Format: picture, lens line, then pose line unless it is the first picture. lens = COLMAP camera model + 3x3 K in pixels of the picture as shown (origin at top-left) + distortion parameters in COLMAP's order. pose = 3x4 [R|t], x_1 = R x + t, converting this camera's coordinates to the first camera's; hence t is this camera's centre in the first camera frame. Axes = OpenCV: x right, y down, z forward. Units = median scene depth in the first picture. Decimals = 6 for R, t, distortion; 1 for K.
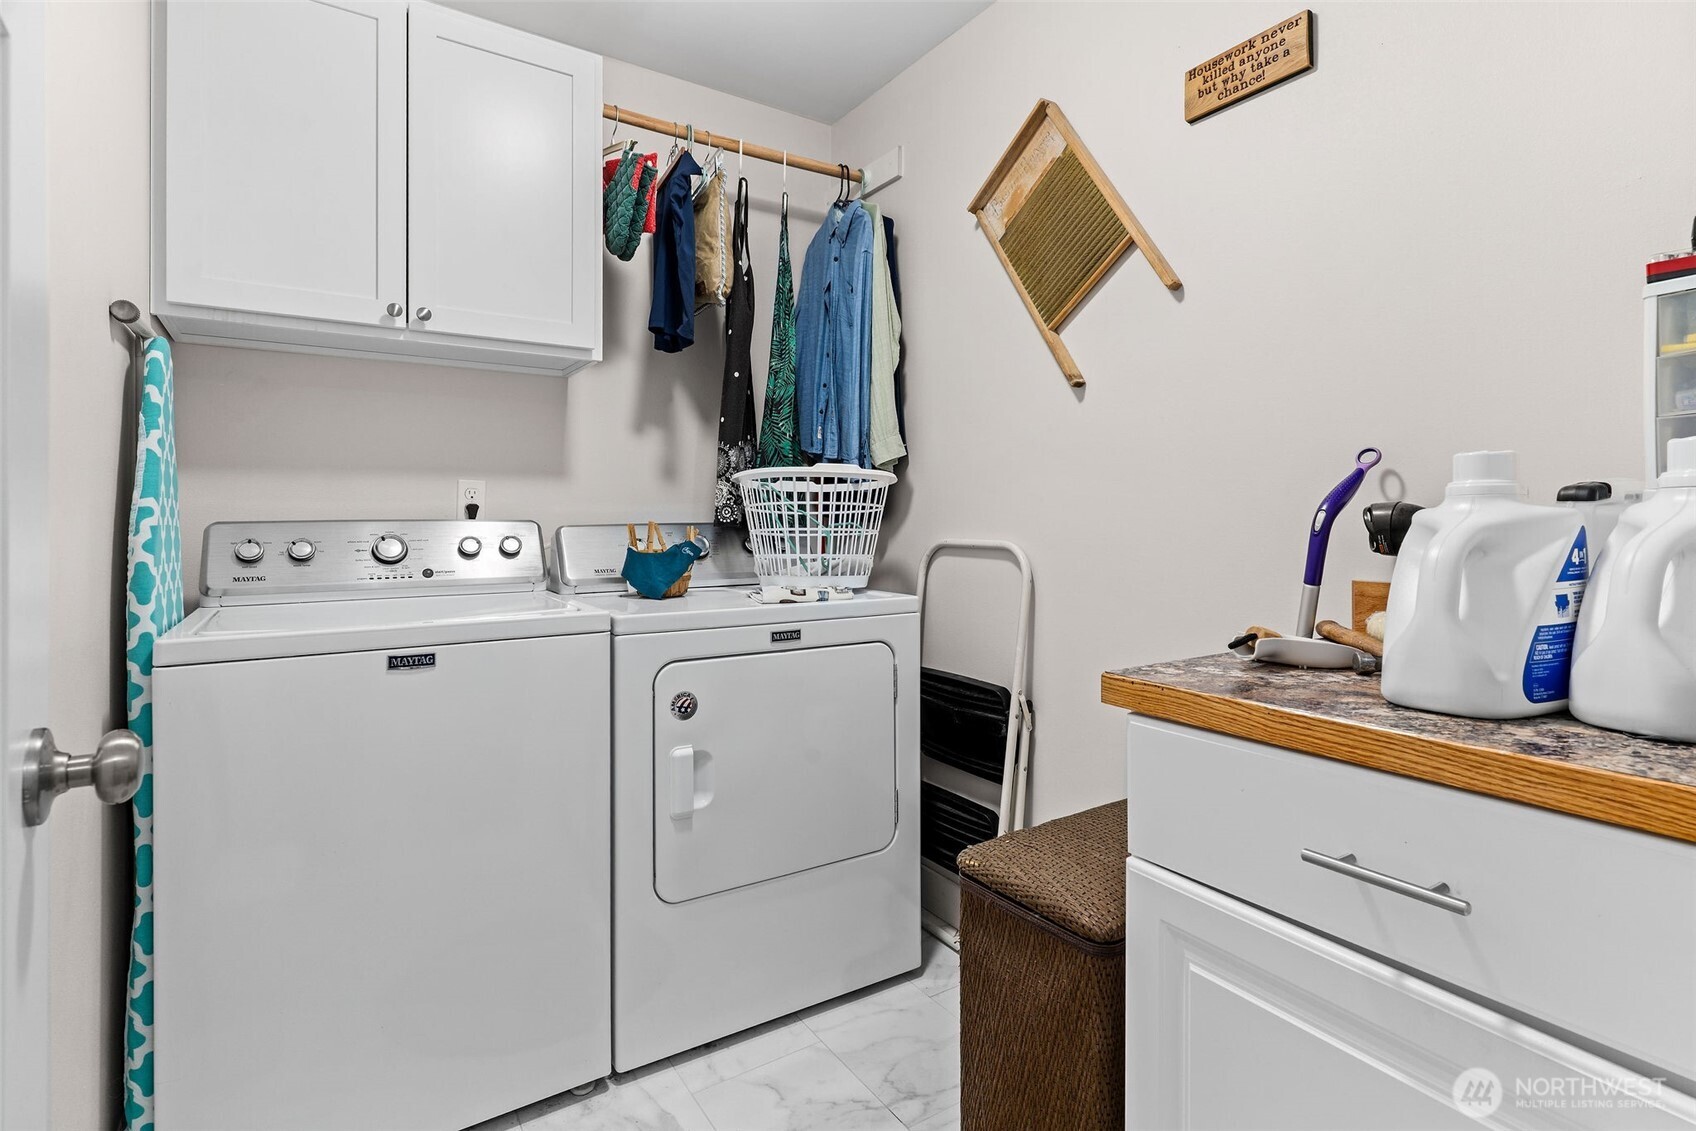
lens RADIAL K [[806.9, 0, 836.6], [0, 806.9, 512.2], [0, 0, 1]] dist [0.004984, -0.002273]
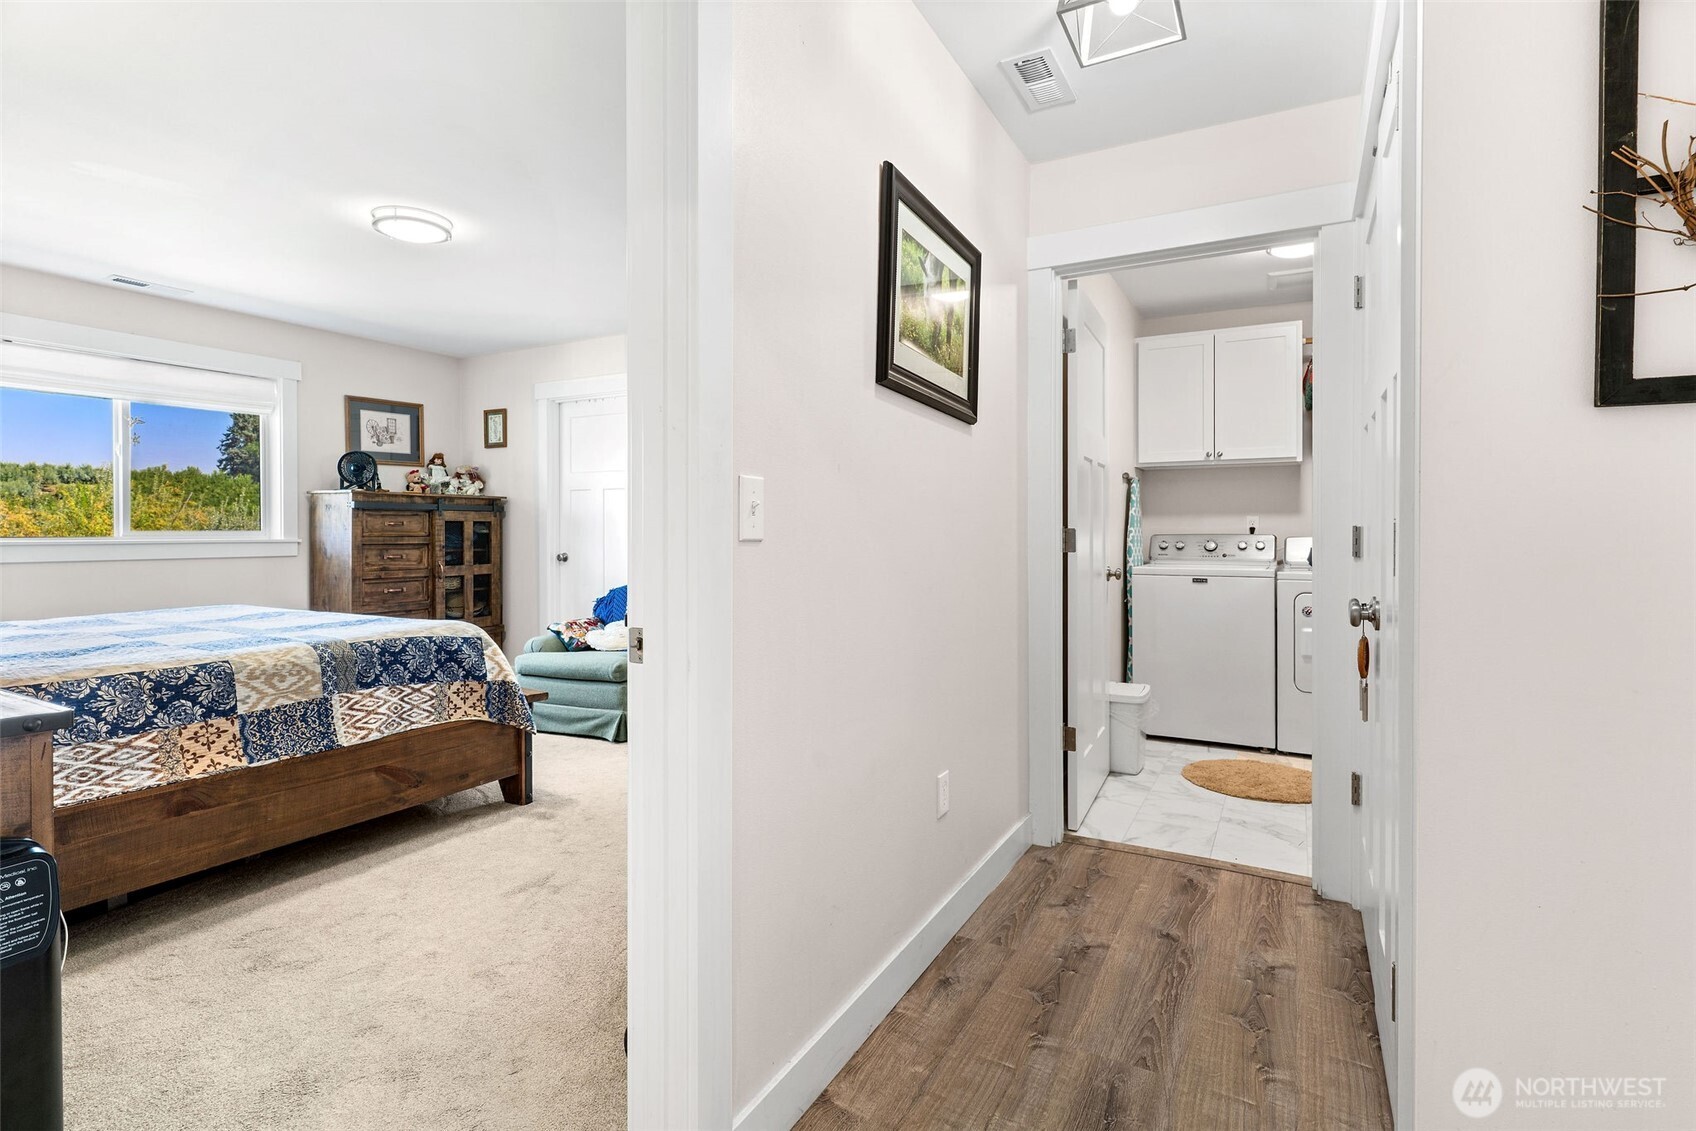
lens RADIAL K [[806.9, 0, 845.1], [0, 806.9, 543.3], [0, 0, 1]] dist [0.004984, -0.002273]
pose [[0.462521, 0.010578, -0.886545, 1.360227], [0.004340, 0.999890, 0.014194, -0.003434], [0.886597, -0.010413, 0.462425, -1.393527]]
